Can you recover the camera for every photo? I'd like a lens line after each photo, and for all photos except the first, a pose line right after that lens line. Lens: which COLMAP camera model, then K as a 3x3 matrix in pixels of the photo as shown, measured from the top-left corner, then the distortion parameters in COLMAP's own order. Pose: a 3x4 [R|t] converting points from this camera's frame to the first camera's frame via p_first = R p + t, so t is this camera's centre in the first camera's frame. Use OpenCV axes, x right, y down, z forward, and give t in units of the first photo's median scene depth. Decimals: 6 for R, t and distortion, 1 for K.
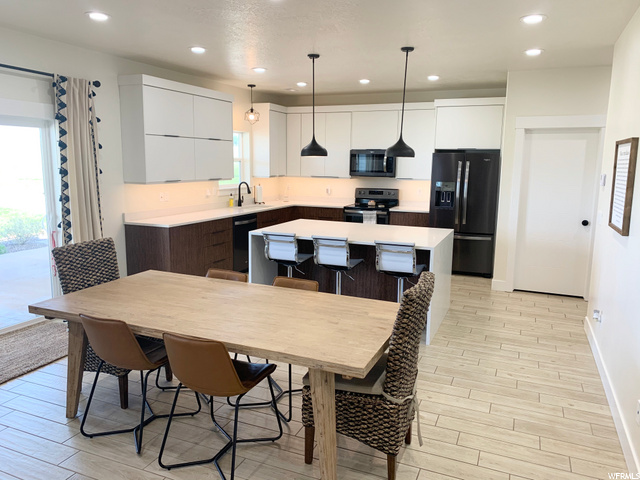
lens RADIAL K [[490.5, 0, 317.1], [0, 490.5, 238.0], [0, 0, 1]] dist [0.042686, -0.041534]
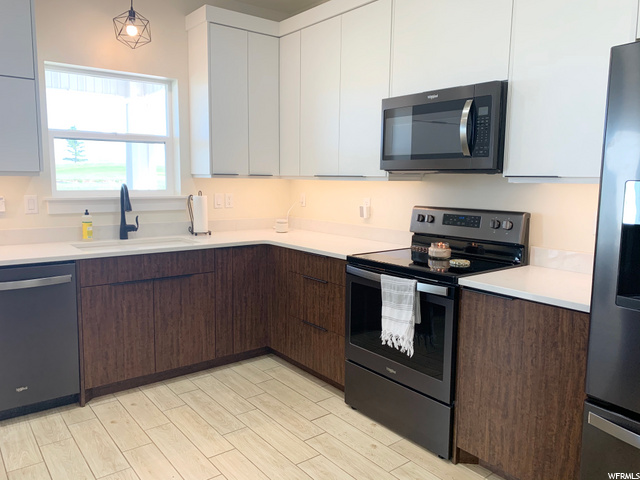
lens RADIAL K [[490.5, 0, 317.1], [0, 490.5, 238.0], [0, 0, 1]] dist [0.042686, -0.041534]
pose [[0.877353, 0.057052, -0.476443, 0.202502], [-0.073490, 0.997169, -0.015923, -0.068982], [0.474185, 0.048984, 0.879061, 0.665479]]
